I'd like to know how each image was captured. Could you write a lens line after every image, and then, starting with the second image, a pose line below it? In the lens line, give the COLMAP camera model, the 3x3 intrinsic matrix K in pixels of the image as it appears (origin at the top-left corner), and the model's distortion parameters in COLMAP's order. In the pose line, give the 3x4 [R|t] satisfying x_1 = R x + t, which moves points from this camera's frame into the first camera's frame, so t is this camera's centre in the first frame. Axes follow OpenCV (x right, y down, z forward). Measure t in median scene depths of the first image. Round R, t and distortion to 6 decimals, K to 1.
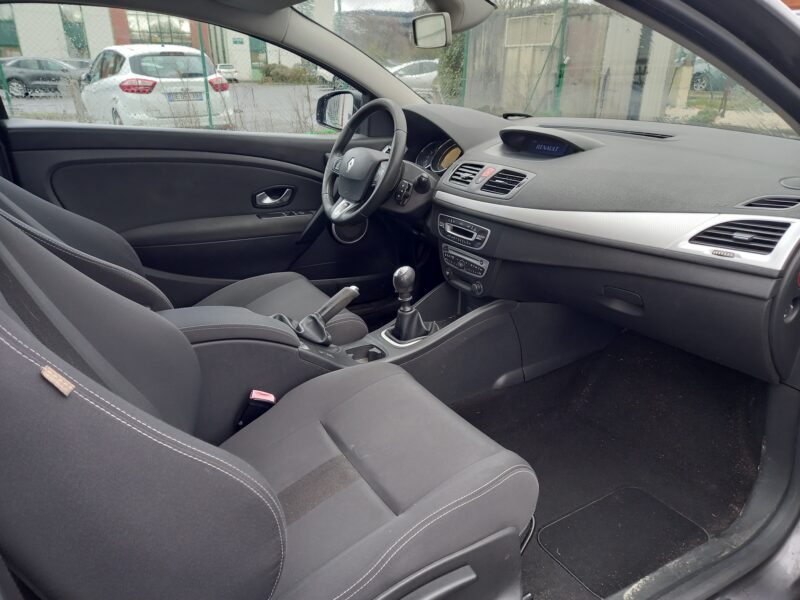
lens RADIAL K [[582.6, 0, 403.5], [0, 582.6, 296.6], [0, 0, 1]] dist [0.084803, -0.076278]
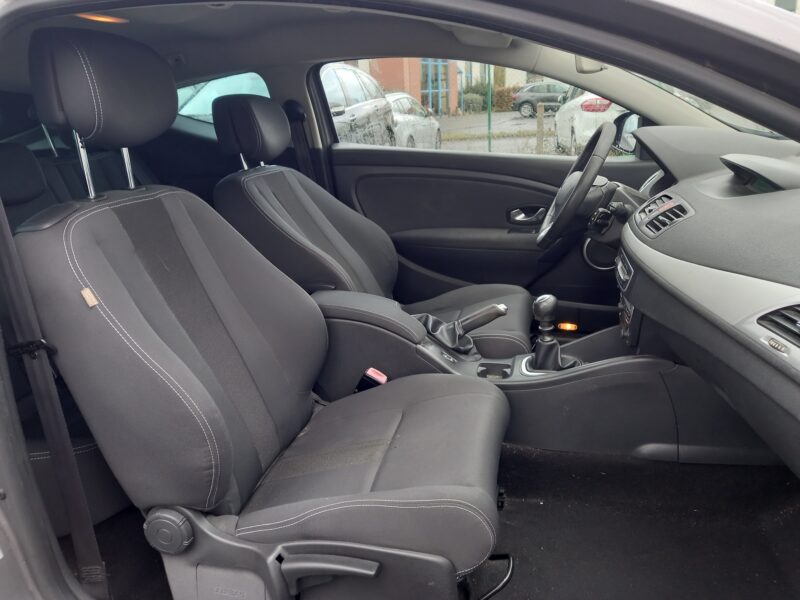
lens RADIAL K [[582.6, 0, 403.5], [0, 582.6, 296.6], [0, 0, 1]] dist [0.084803, -0.076278]
pose [[0.712837, 0.184703, -0.676571, 0.449971], [-0.198943, 0.978324, 0.057475, -0.052374], [0.672522, 0.093629, 0.734131, 0.113197]]
